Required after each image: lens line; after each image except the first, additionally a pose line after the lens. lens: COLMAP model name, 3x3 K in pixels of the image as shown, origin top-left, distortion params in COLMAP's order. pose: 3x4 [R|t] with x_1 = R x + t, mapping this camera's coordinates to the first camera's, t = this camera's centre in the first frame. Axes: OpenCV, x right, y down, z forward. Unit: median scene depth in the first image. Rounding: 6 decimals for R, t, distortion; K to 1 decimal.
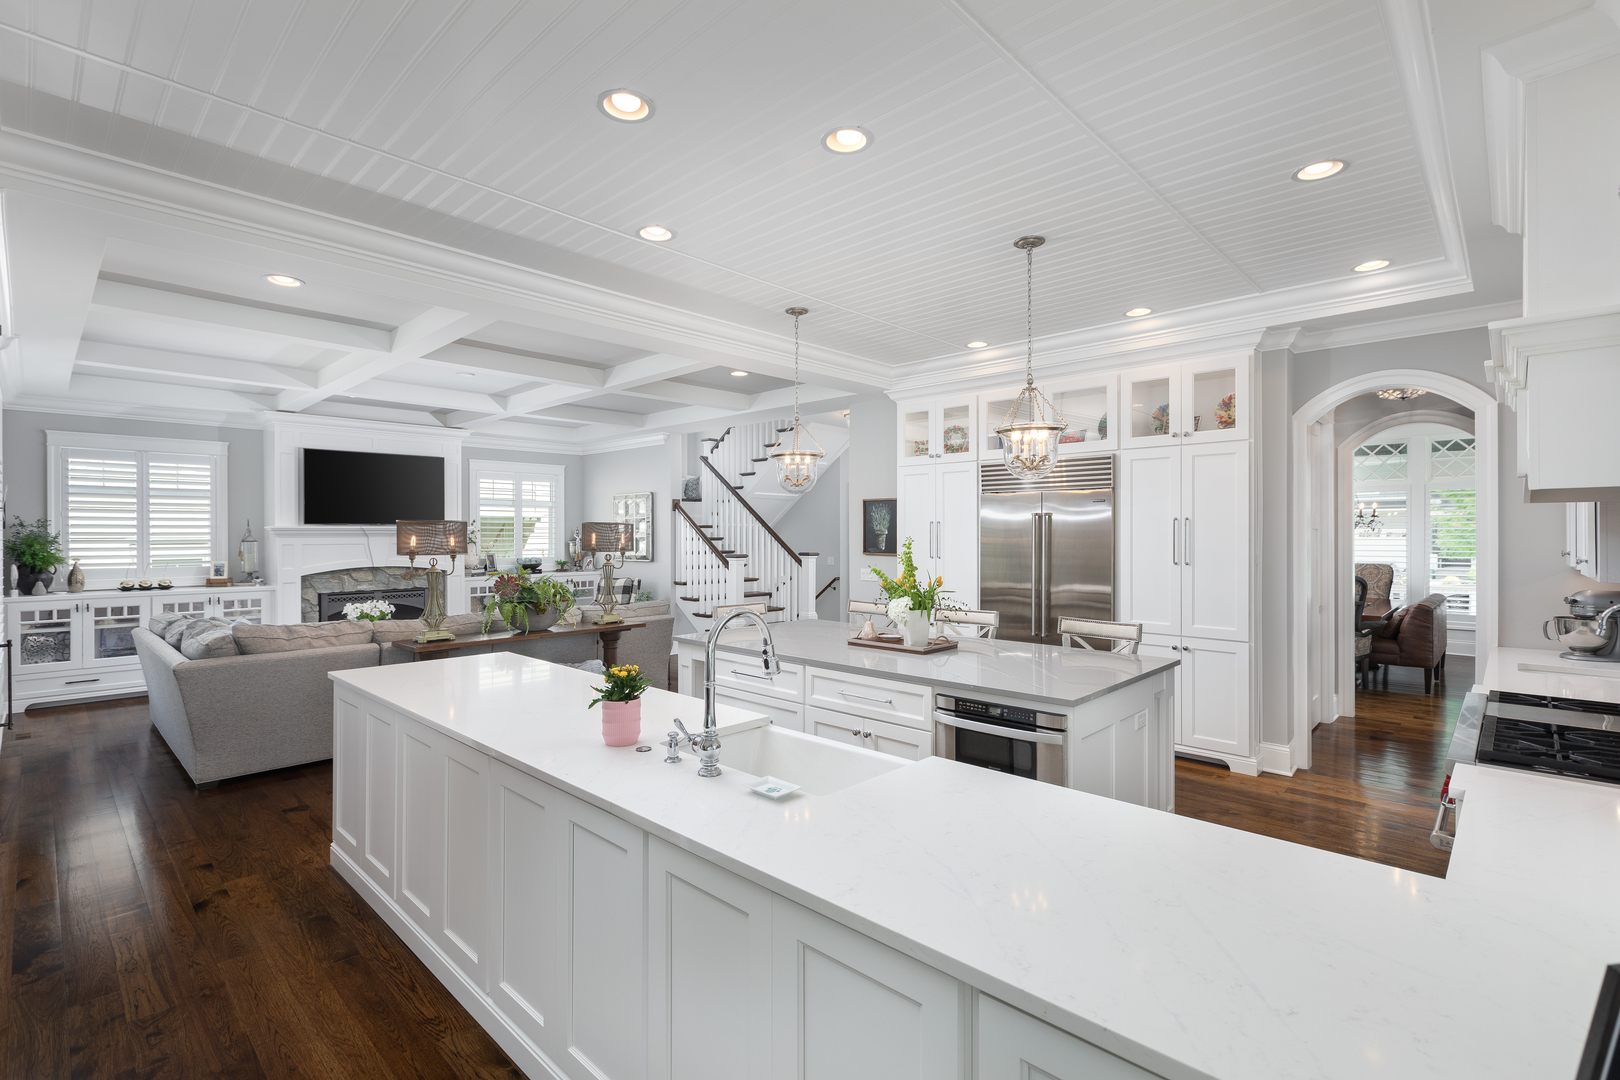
lens RADIAL K [[744.8, 0, 810.0], [0, 744.8, 540.0], [0, 0, 1]] dist [-0.000429, -0.000052]
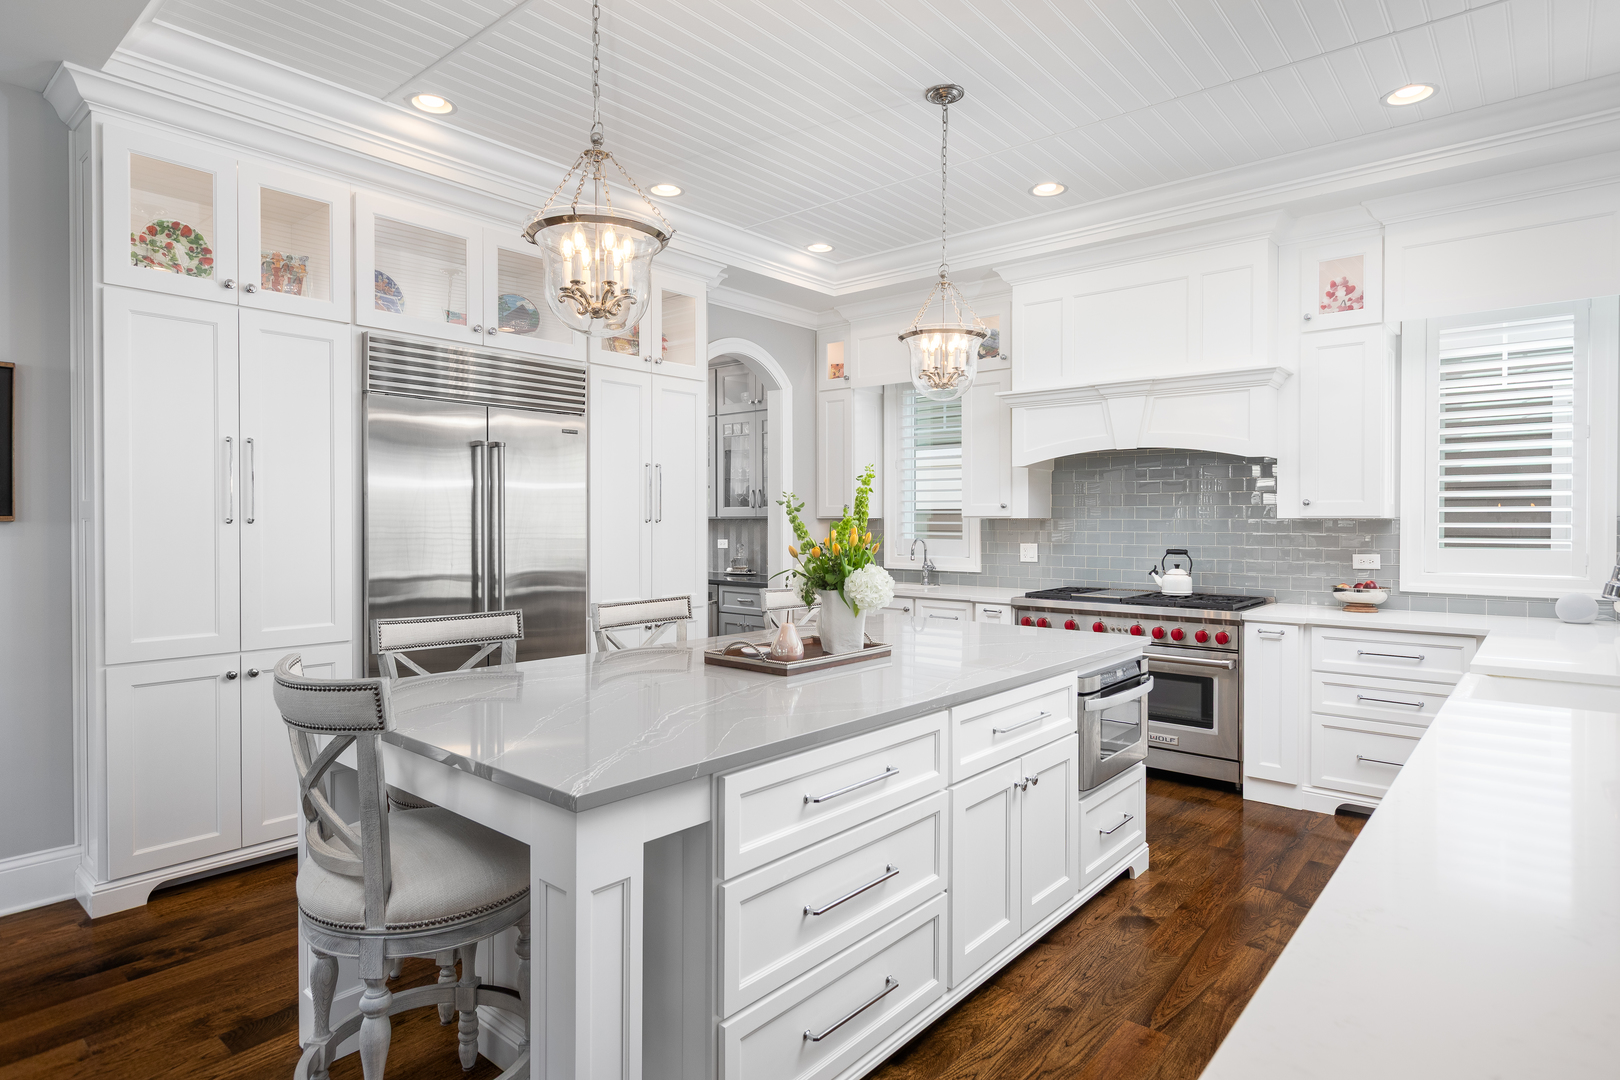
lens RADIAL K [[879.7, 0, 810.0], [0, 879.7, 540.0], [0, 0, 1]] dist [-0.001369, 0.001195]
pose [[-0.040668, -0.018337, 0.999004, -0.320890], [0.009984, 0.999774, 0.018758, 0.024417], [-0.999123, 0.010737, -0.040476, 0.612004]]
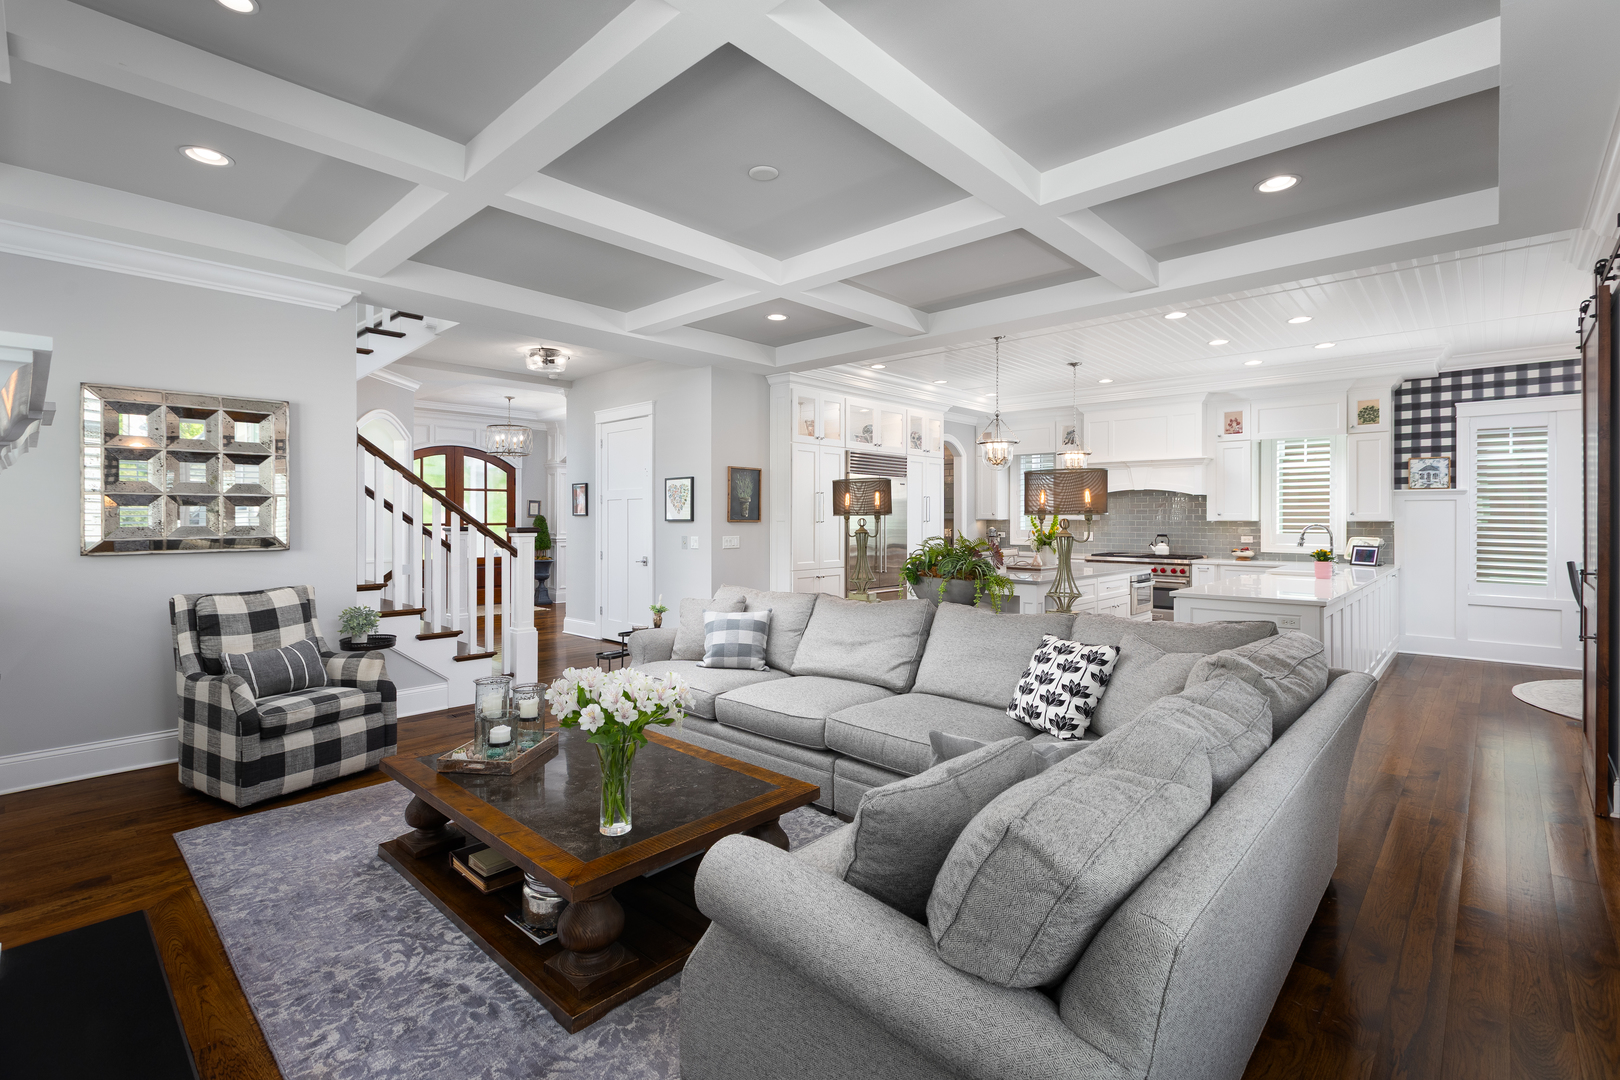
lens RADIAL K [[737.8, 0, 803.0], [0, 737.8, 519.2], [0, 0, 1]] dist [-0.000449, 0.000085]
pose [[0.003115, 0.000861, 0.999995, -0.930592], [0.007219, 0.999974, -0.000883, 0.018165], [-0.999969, 0.007222, 0.003109, 0.917646]]
